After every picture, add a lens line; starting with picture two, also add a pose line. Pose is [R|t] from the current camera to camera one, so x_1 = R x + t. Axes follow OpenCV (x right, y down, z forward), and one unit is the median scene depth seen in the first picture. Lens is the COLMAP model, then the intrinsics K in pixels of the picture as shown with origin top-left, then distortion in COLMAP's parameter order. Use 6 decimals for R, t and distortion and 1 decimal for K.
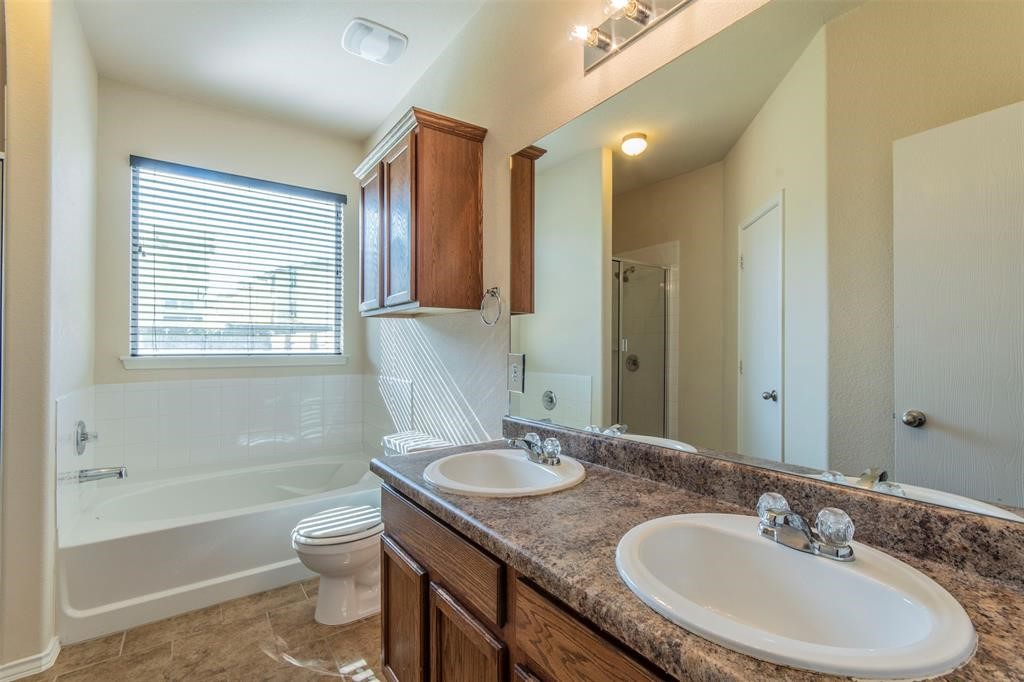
lens RADIAL K [[446.2, 0, 537.7], [0, 446.2, 337.7], [0, 0, 1]] dist [-0.000672, -0.000807]
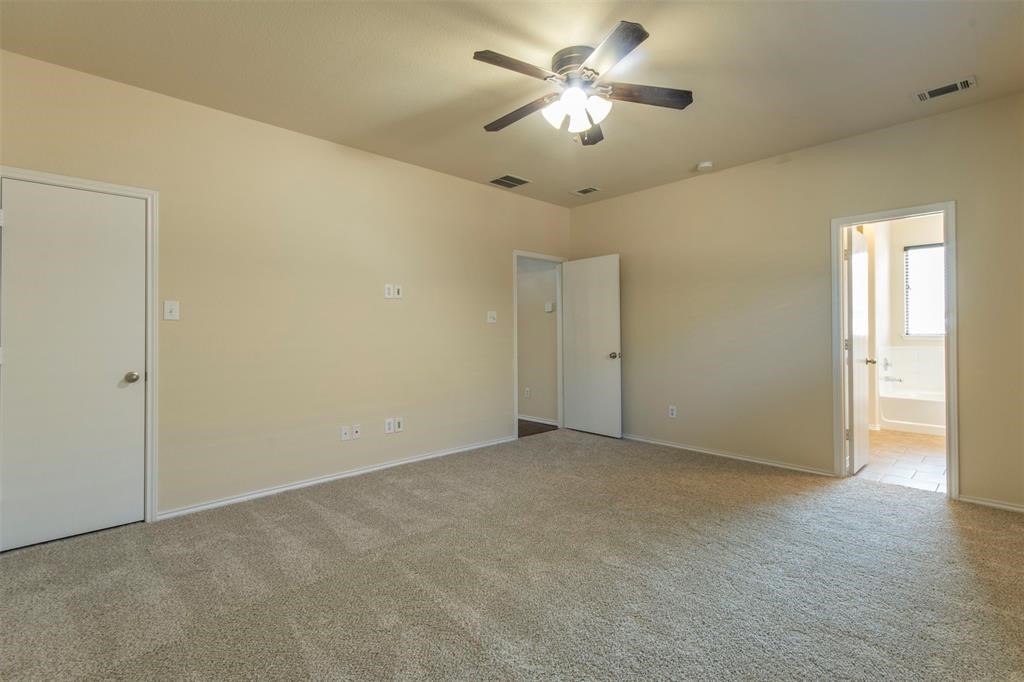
lens RADIAL K [[476.0, 0, 509.4], [0, 476.0, 333.1], [0, 0, 1]] dist [0.001394, 0.000137]
pose [[0.090782, -0.004635, -0.995860, 2.034408], [0.013659, 0.999901, -0.003409, 0.015849], [0.995777, -0.013293, 0.090836, -1.896525]]
